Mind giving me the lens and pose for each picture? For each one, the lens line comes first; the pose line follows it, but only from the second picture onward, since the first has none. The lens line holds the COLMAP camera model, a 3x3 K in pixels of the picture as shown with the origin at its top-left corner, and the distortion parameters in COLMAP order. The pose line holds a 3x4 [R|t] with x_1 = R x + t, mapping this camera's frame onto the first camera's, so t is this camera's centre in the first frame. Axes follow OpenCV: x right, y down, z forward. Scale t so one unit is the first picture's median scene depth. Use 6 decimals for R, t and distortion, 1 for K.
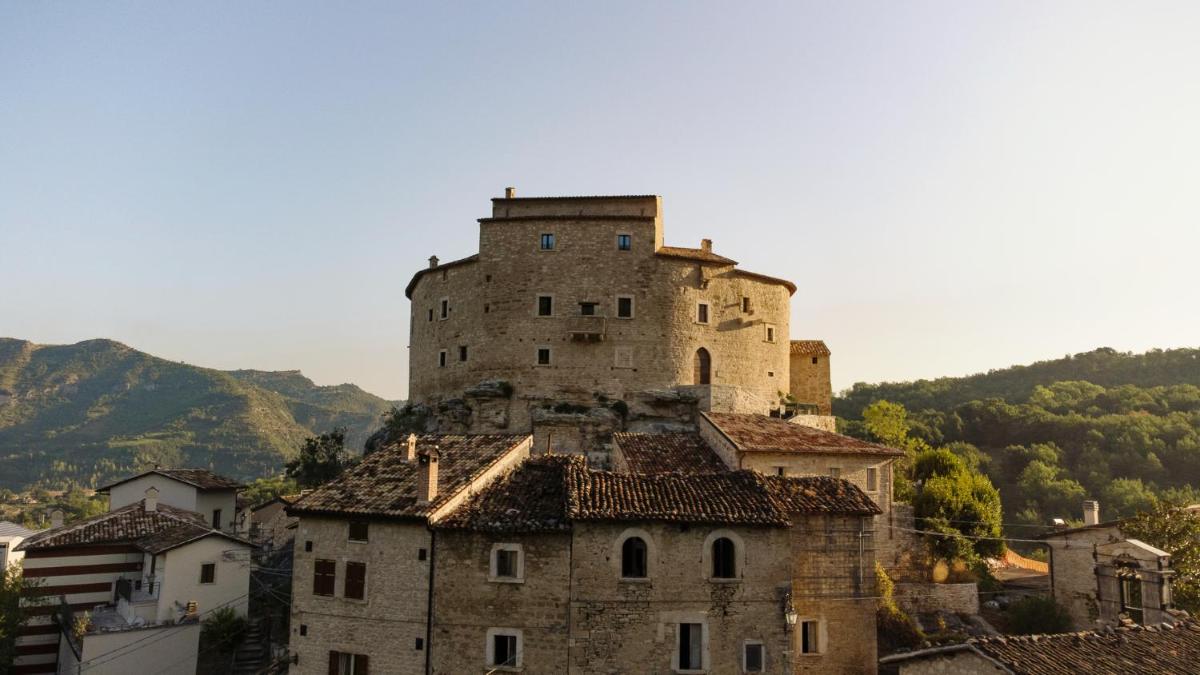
lens RADIAL K [[887.6, 0, 600.0], [0, 887.6, 337.5], [0, 0, 1]] dist [0.059195, -0.000935]
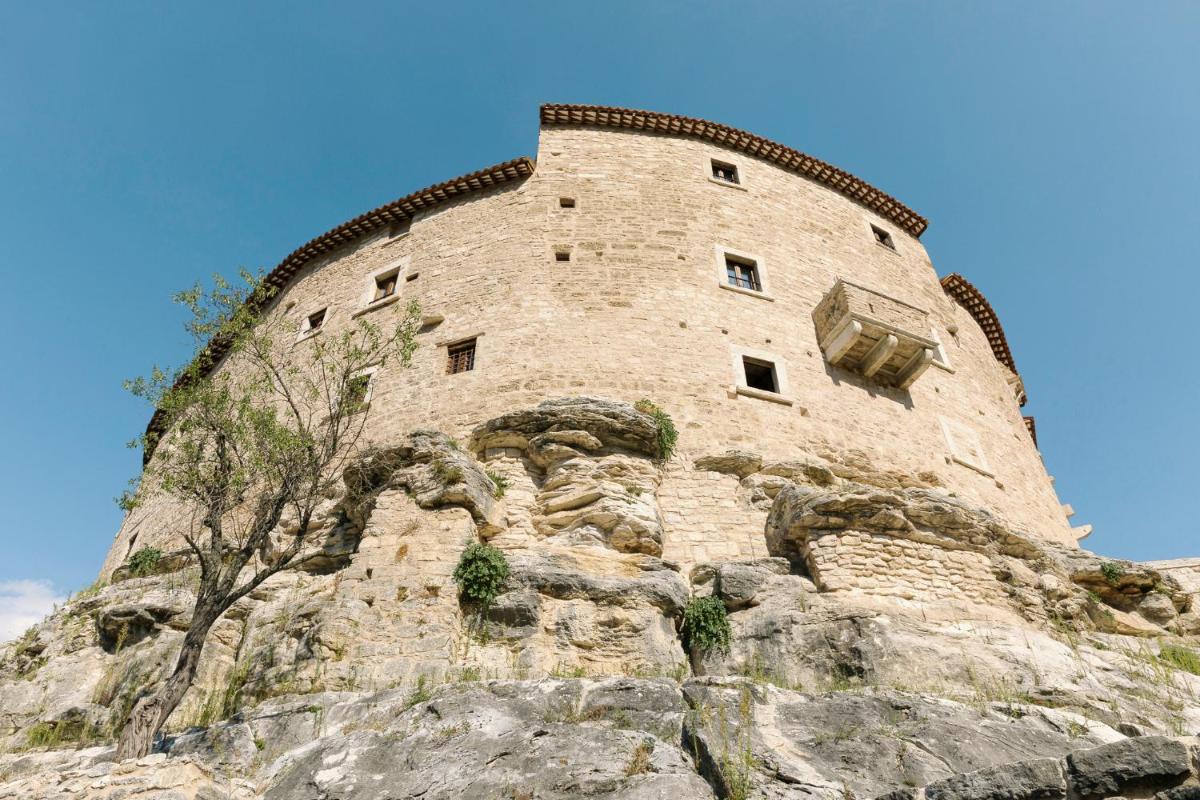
lens RADIAL K [[848.2, 0, 583.9], [0, 848.2, 401.2], [0, 0, 1]] dist [0.003503, 0.000187]
pose [[0.906091, 0.288677, 0.309297, -0.207029], [-0.047522, 0.795872, -0.603596, 0.208877], [-0.420405, 0.532215, 0.734852, 0.807666]]
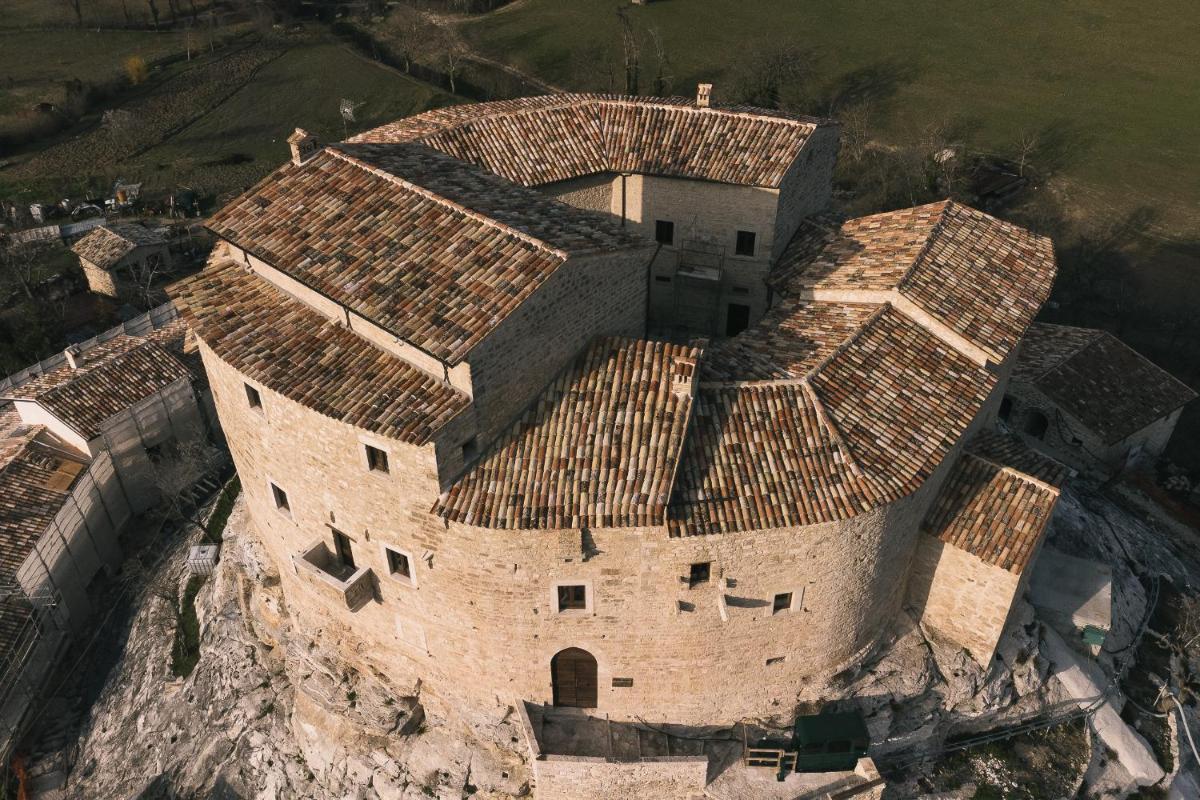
lens RADIAL K [[1046.4, 0, 621.9], [0, 1046.4, 398.0], [0, 0, 1]] dist [0.039859, -0.002348]
pose [[0.844043, 0.320963, -0.429621, 0.342108], [0.069759, 0.728601, 0.681376, -0.475187], [0.531719, -0.605081, 0.592581, 0.781338]]
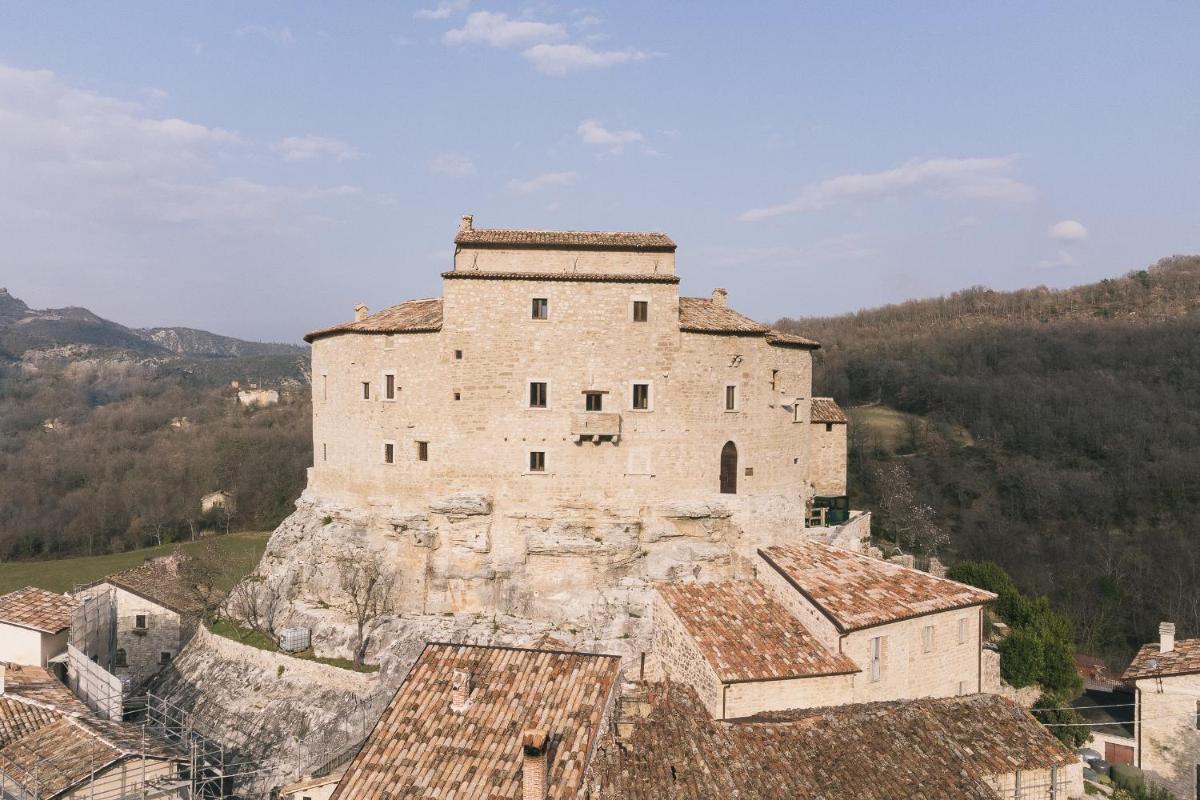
lens RADIAL K [[1047.5, 0, 600.0], [0, 1047.5, 400.0], [0, 0, 1]] dist [0.041644, -0.000076]
pose [[0.983667, -0.007126, 0.179855, -0.171382], [-0.017249, 0.990885, 0.133601, -0.152145], [-0.179168, -0.134521, 0.974578, 0.114655]]
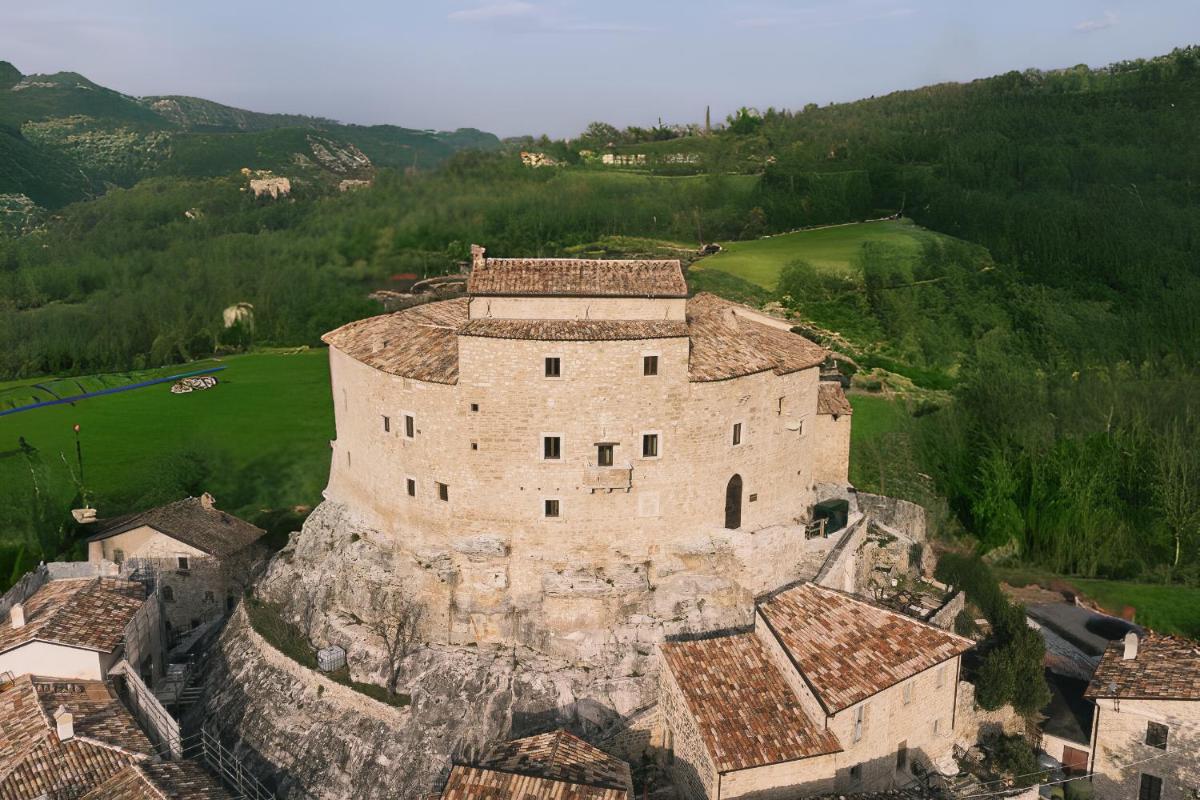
lens RADIAL K [[1046.4, 0, 621.9], [0, 1046.4, 398.0], [0, 0, 1]] dist [0.039859, -0.002348]
pose [[0.983250, -0.043107, 0.177090, -0.164421], [-0.019793, 0.940627, 0.338865, -0.396339], [-0.181183, -0.336694, 0.924018, 0.138477]]
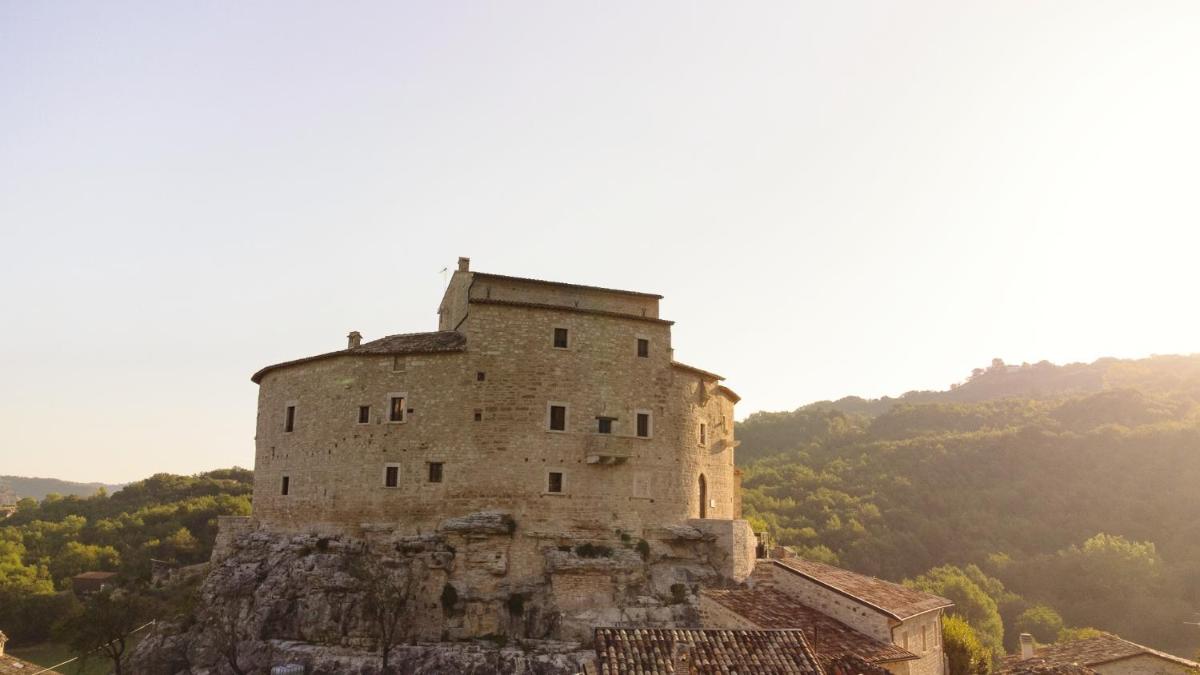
lens RADIAL K [[887.6, 0, 600.0], [0, 887.6, 337.5], [0, 0, 1]] dist [0.059195, -0.000935]
pose [[0.871247, 0.099222, 0.480712, -0.421190], [-0.065356, 0.994086, -0.086733, -0.040692], [-0.486475, 0.044148, 0.872579, 0.278673]]
